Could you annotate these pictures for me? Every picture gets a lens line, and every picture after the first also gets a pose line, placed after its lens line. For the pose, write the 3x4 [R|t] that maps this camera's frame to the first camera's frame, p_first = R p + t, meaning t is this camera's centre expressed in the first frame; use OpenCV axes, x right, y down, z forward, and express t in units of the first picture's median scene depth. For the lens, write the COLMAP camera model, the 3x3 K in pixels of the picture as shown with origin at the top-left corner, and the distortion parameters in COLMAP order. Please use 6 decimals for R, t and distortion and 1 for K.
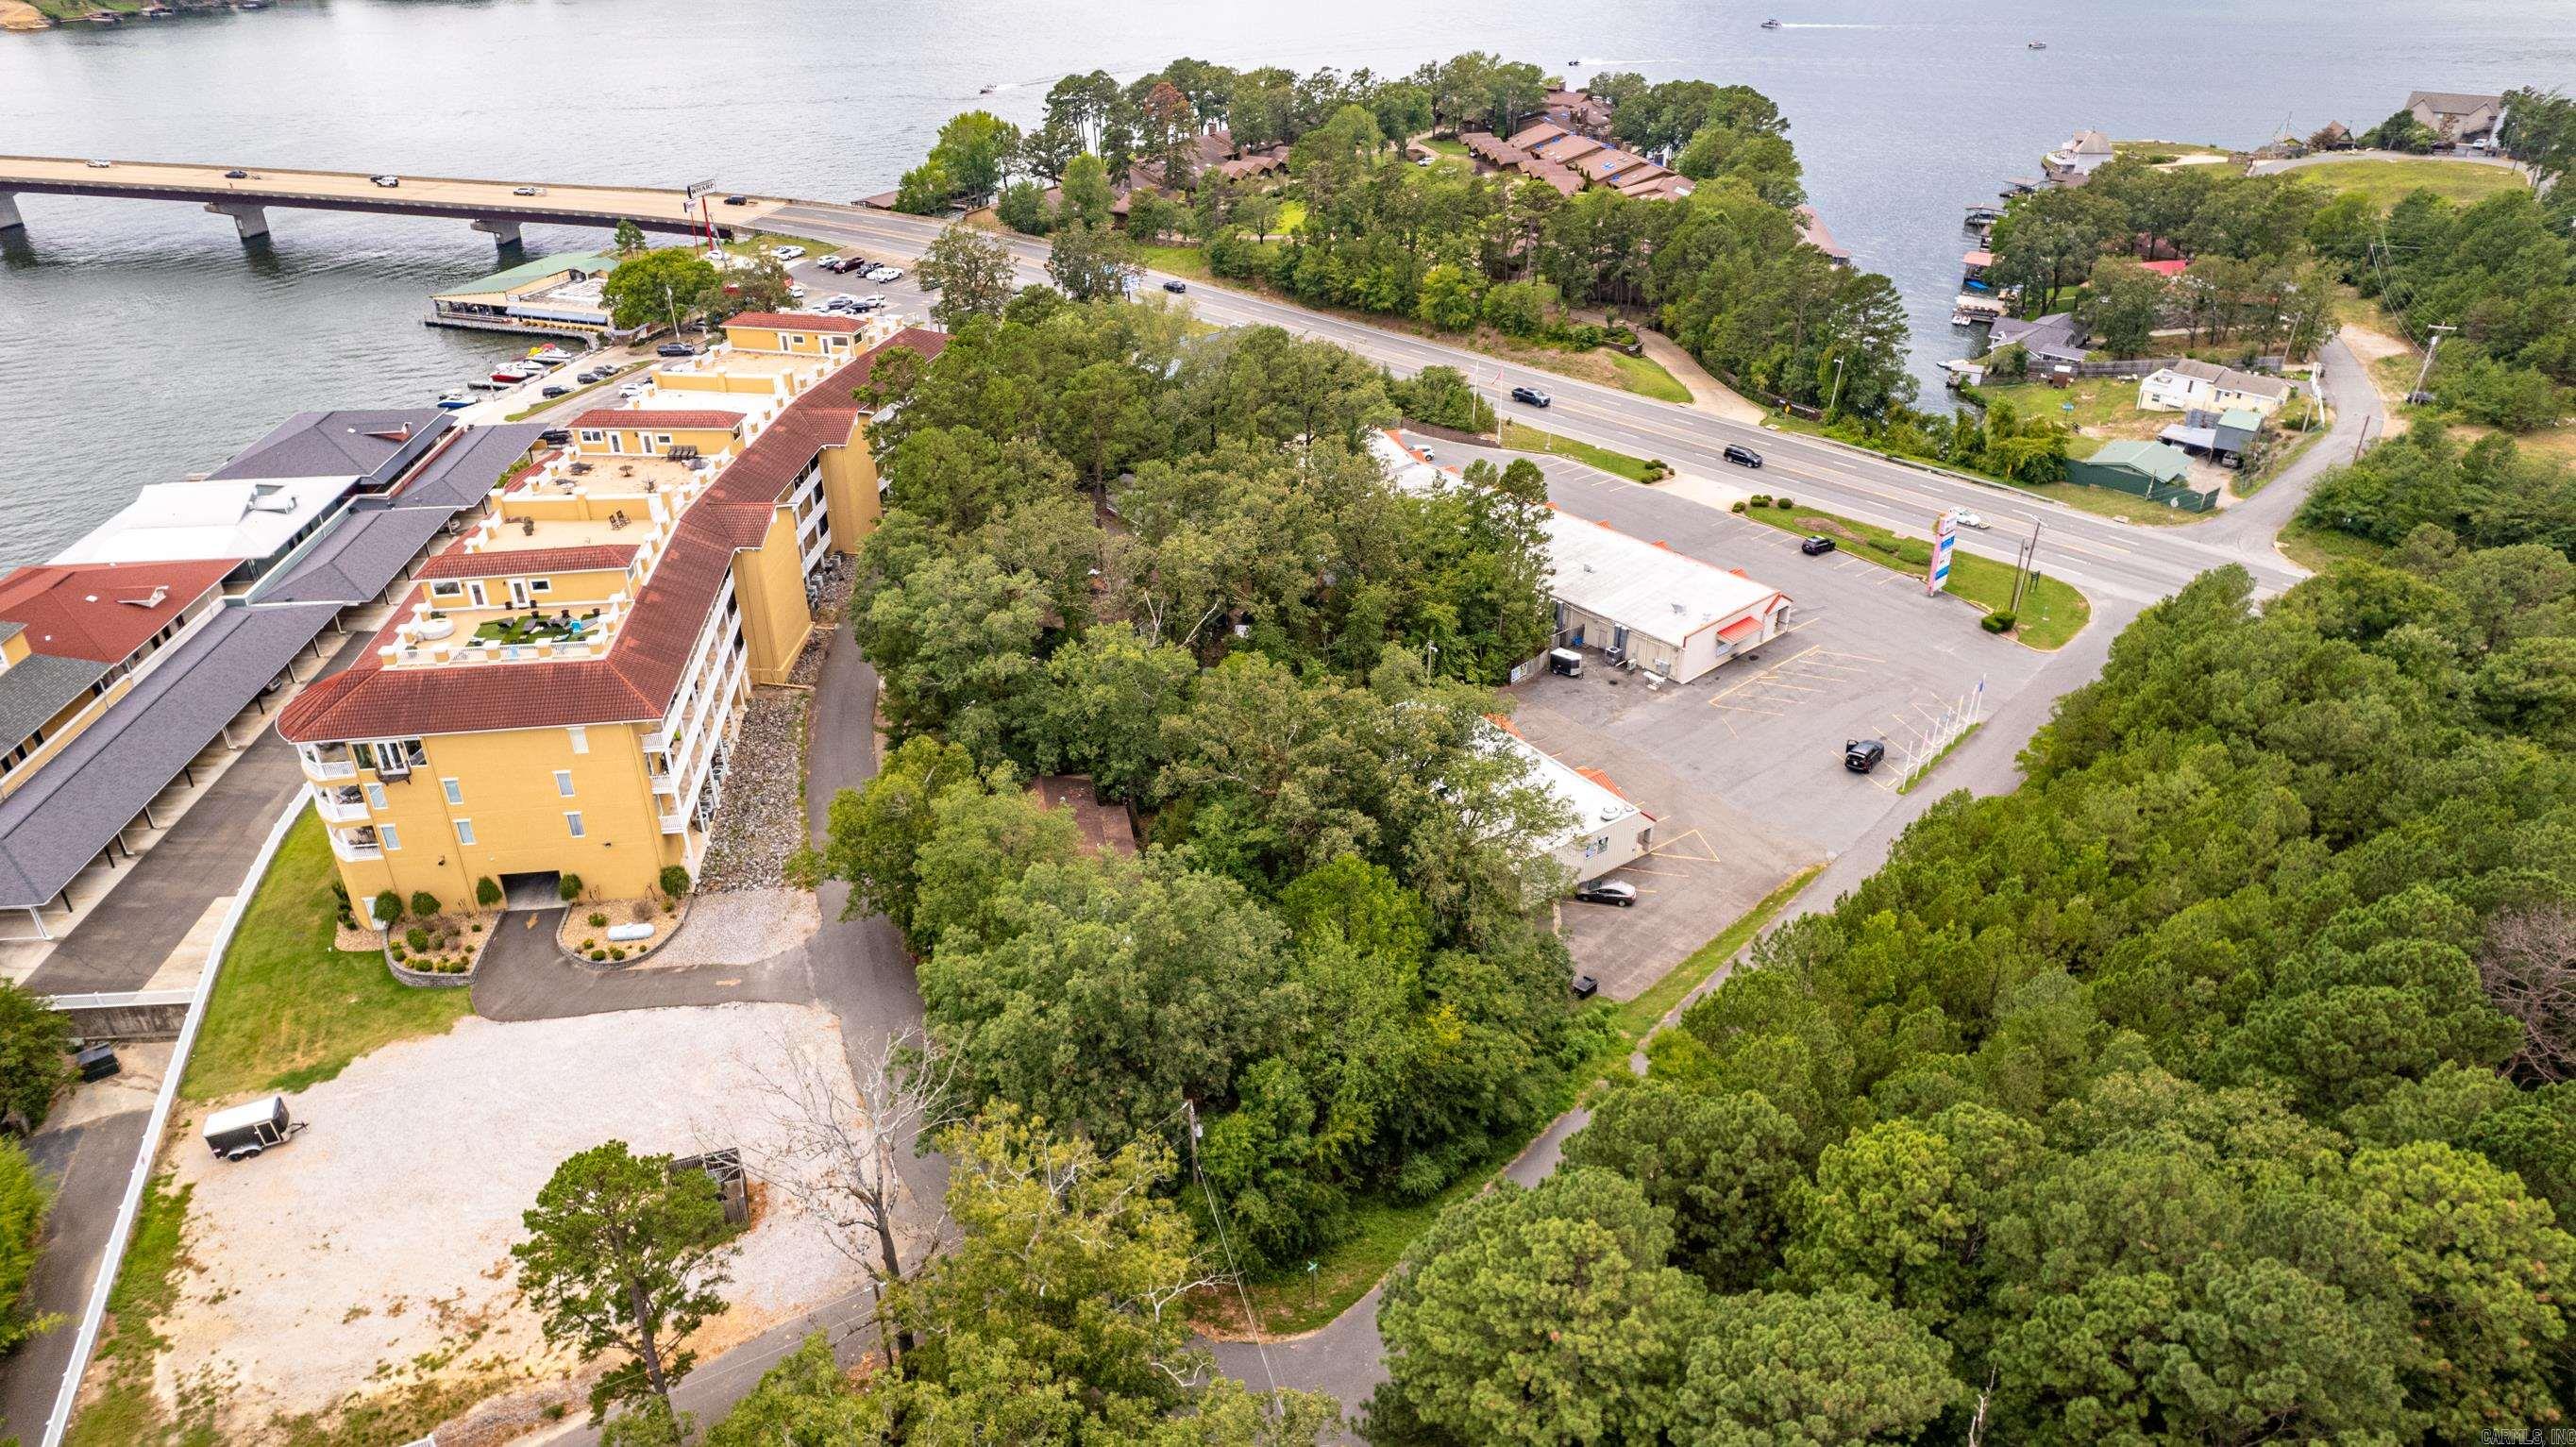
lens RADIAL K [[1573.3, 0, 1290.1], [0, 1573.3, 662.7], [0, 0, 1]] dist [-0.090509, 0.078824]
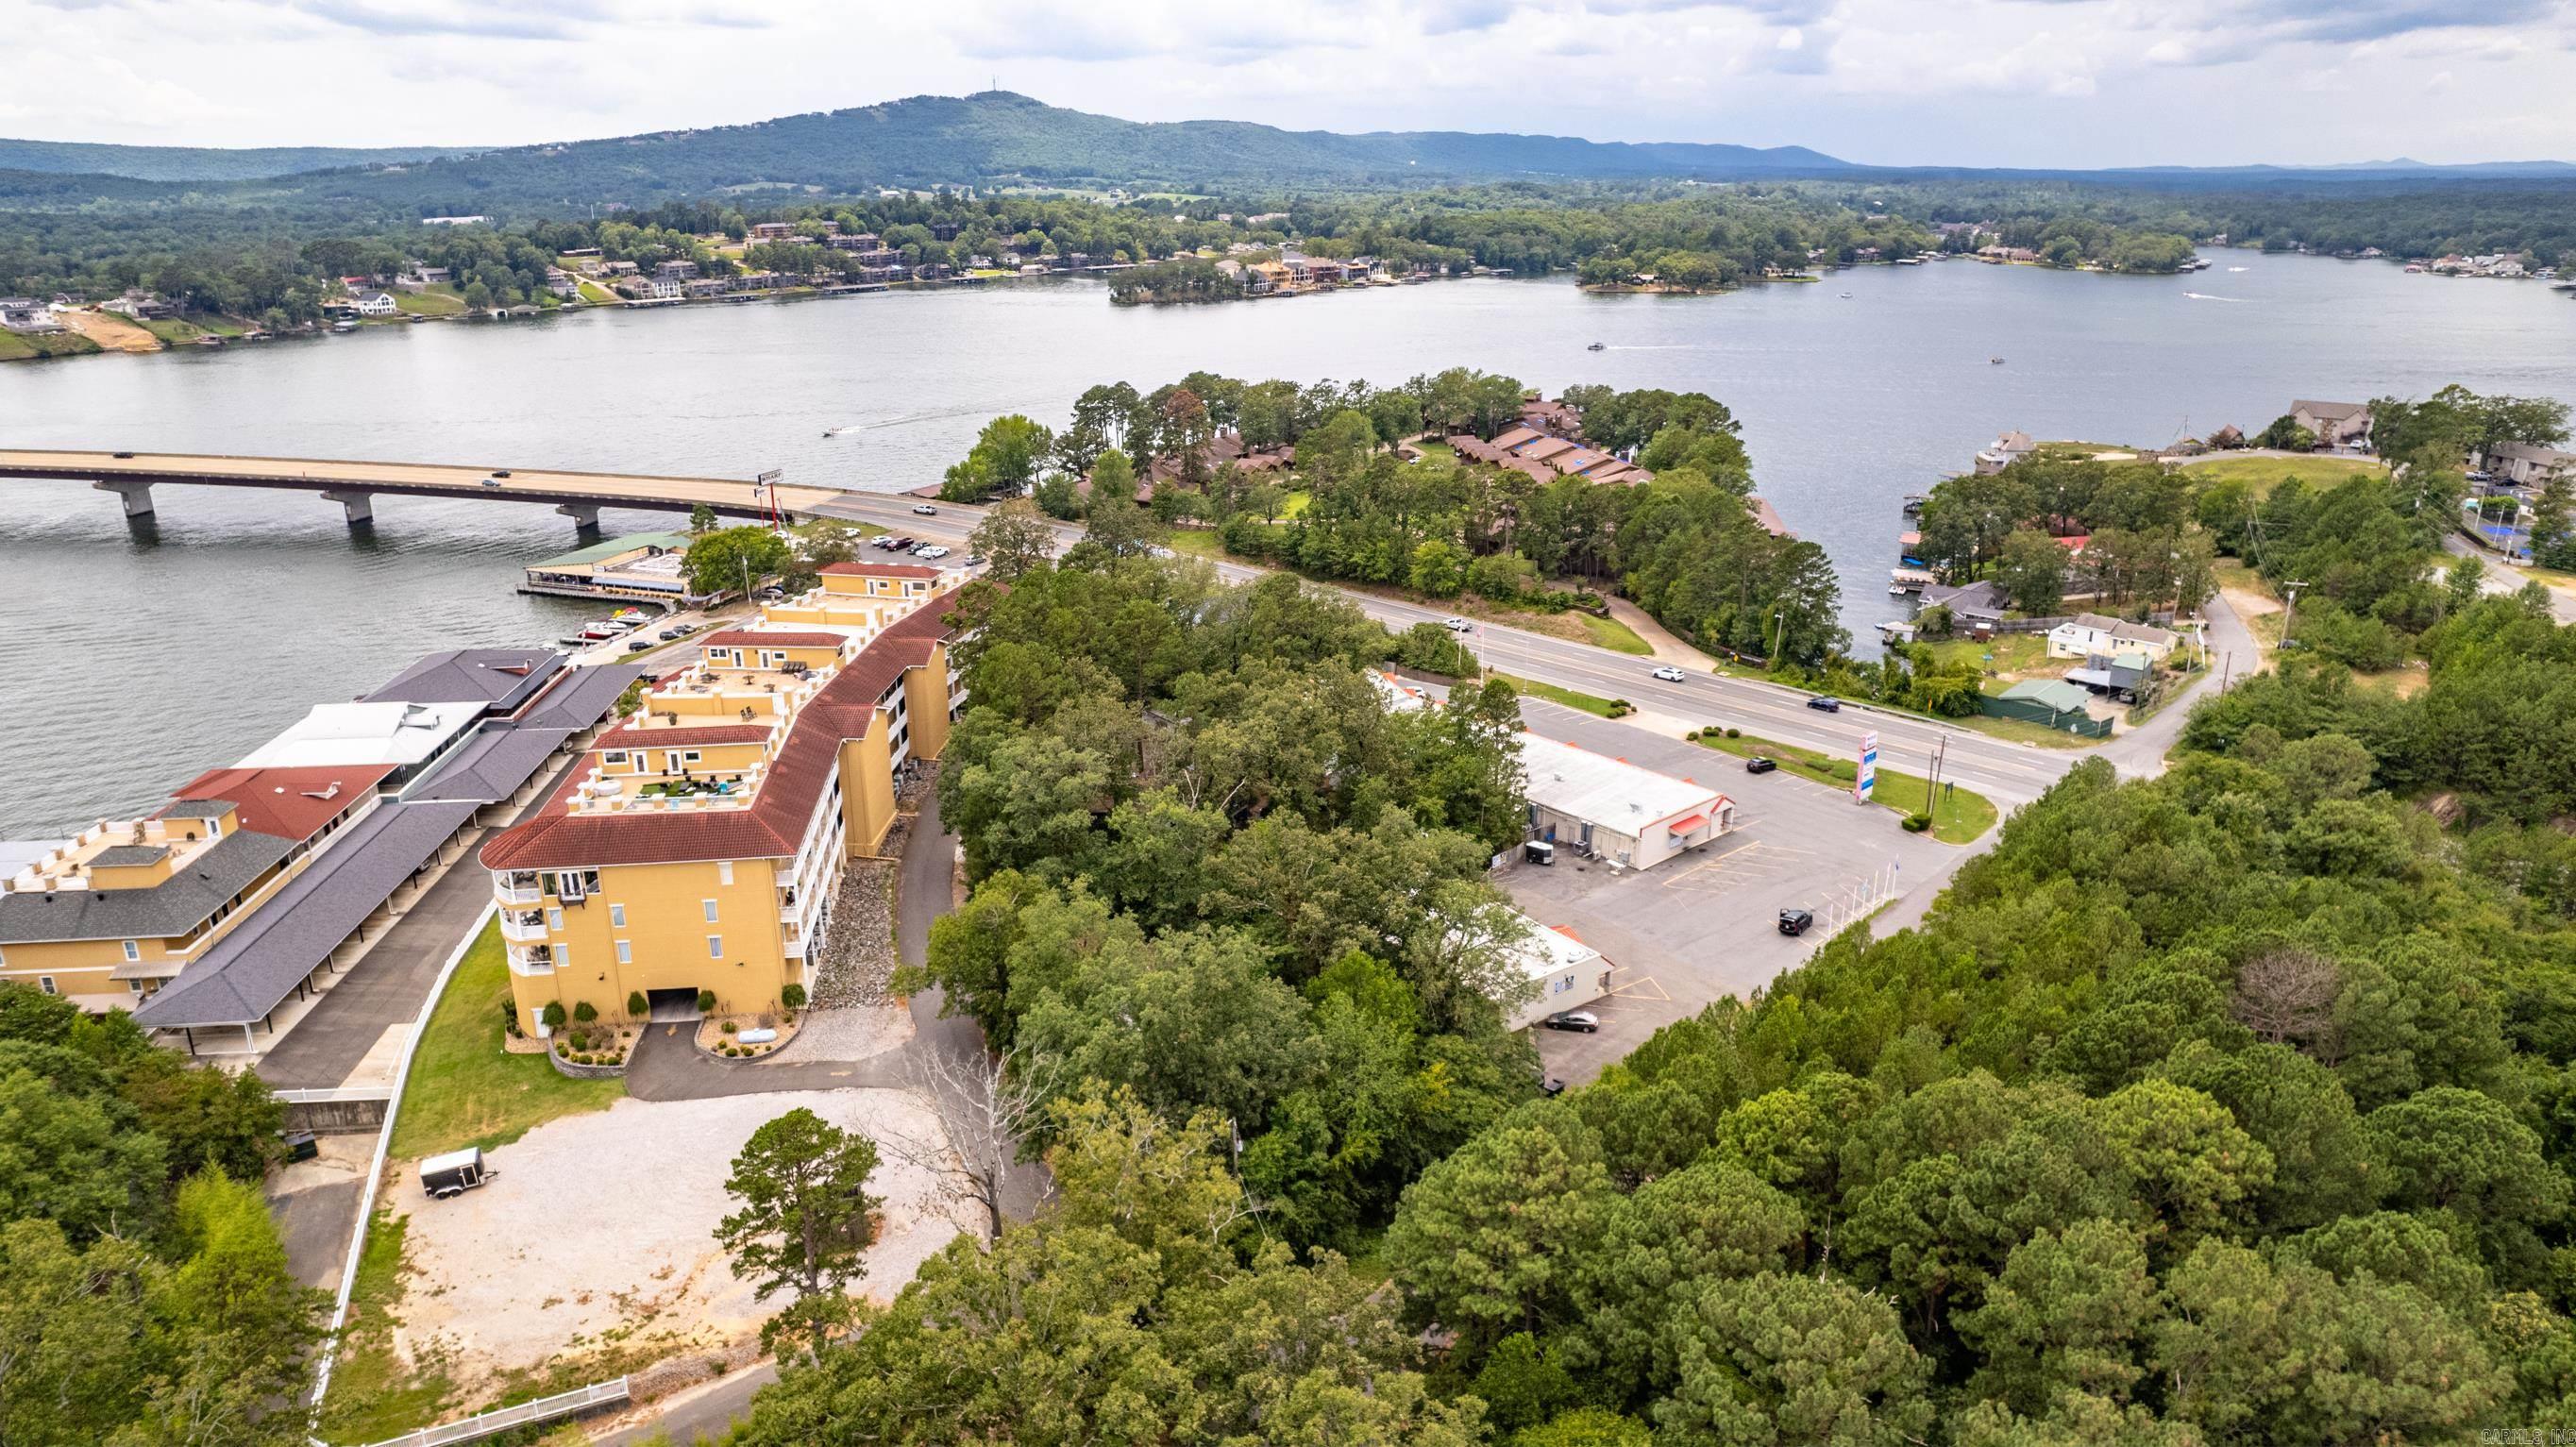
lens RADIAL K [[1573.3, 0, 1290.1], [0, 1573.3, 662.7], [0, 0, 1]] dist [-0.090509, 0.078824]
pose [[0.999998, 0.000325, 0.001725, -0.011133], [0.000014, 0.981212, -0.192934, 0.087668], [-0.001755, 0.192934, 0.981210, -0.168917]]
